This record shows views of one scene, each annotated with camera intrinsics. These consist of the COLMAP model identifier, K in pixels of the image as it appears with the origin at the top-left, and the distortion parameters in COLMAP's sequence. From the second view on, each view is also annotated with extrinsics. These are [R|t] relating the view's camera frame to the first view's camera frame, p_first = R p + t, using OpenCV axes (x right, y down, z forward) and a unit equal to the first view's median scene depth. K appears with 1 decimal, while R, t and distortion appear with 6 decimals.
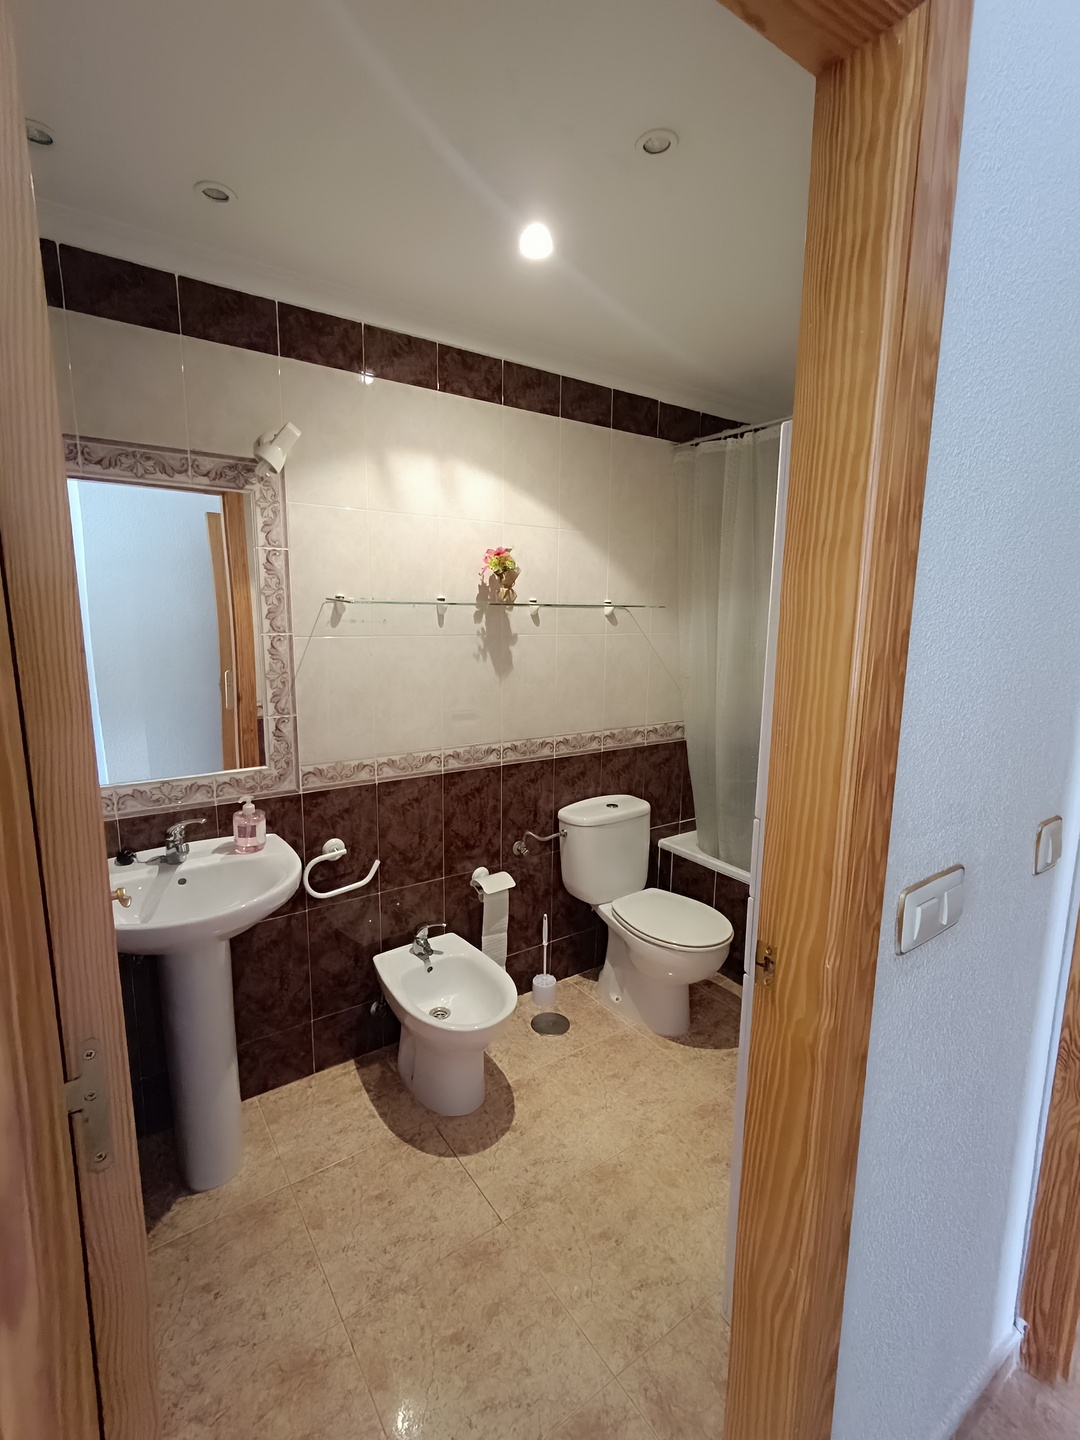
lens RADIAL K [[659.4, 0, 525.0], [0, 659.4, 727.6], [0, 0, 1]] dist [-0.002992, 0.004521]
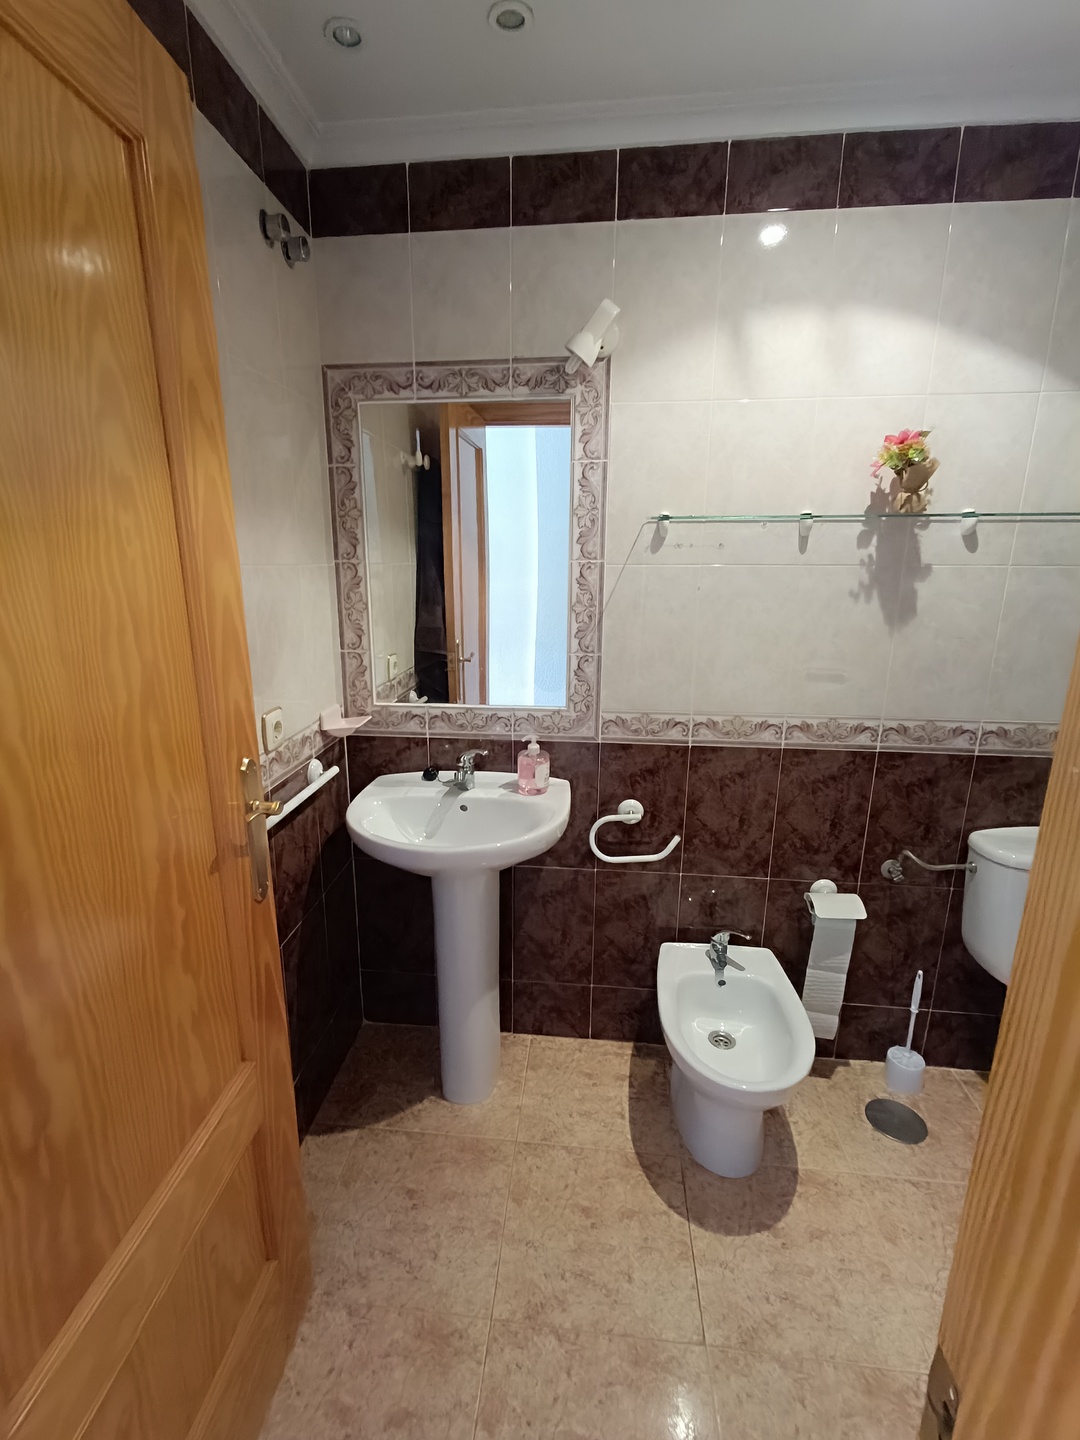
lens RADIAL K [[659.4, 0, 525.0], [0, 659.4, 727.6], [0, 0, 1]] dist [-0.002992, 0.004521]
pose [[0.756788, 0.152284, -0.635674, 0.144188], [-0.104338, 0.988158, 0.112509, -0.010114], [0.645280, -0.018820, 0.763715, 0.237484]]
